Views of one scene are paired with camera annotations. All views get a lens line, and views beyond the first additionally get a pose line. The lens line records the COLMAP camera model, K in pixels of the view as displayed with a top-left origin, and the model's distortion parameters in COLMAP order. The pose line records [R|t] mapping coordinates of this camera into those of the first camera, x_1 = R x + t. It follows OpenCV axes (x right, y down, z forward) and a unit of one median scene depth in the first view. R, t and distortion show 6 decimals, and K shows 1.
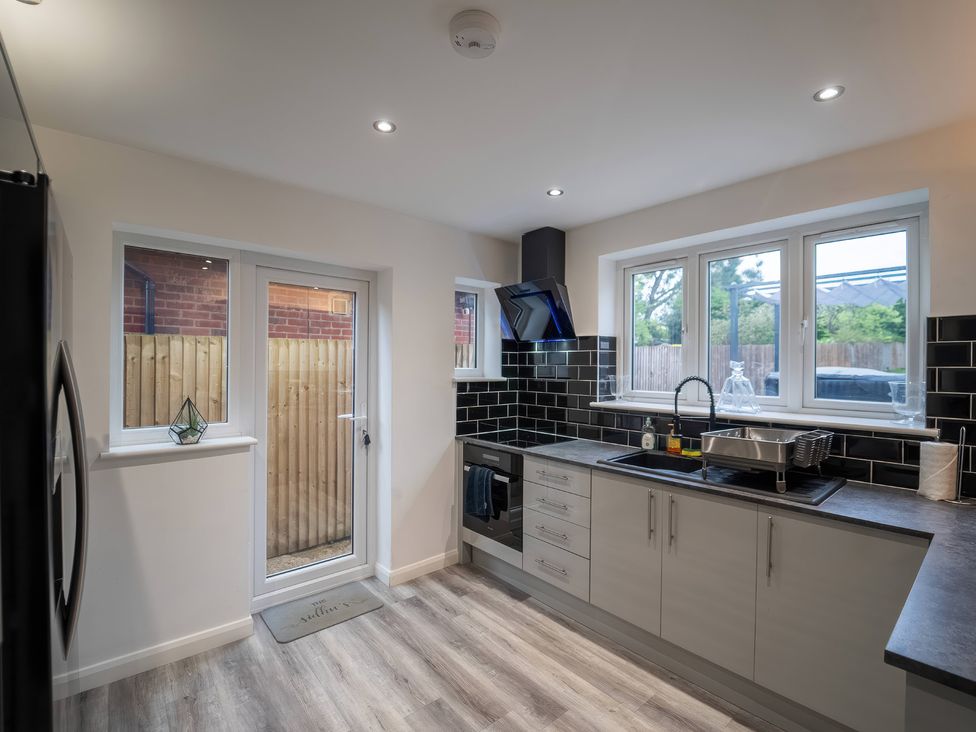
lens RADIAL K [[450.9, 0, 491.2], [0, 450.9, 364.8], [0, 0, 1]] dist [-0.020358, -0.000331]
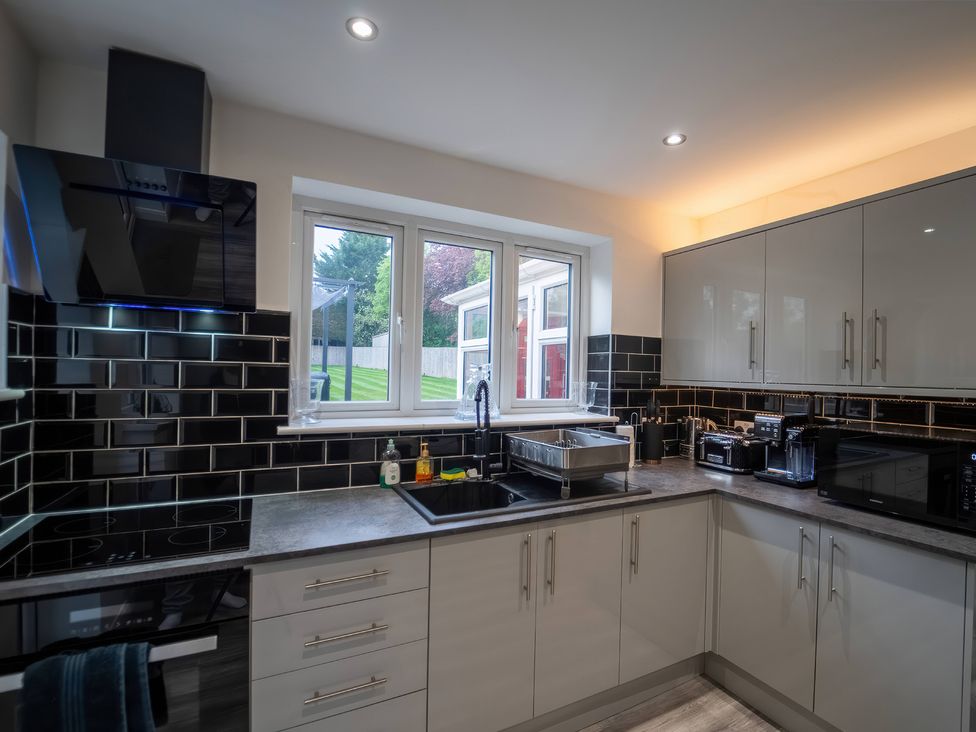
lens RADIAL K [[450.9, 0, 489.4], [0, 450.9, 370.7], [0, 0, 1]] dist [-0.020358, -0.000331]
pose [[0.249637, -0.000181, 0.968340, -0.266301], [-0.020673, 0.999771, 0.005517, 0.002538], [-0.968119, -0.021396, 0.249576, 0.612729]]
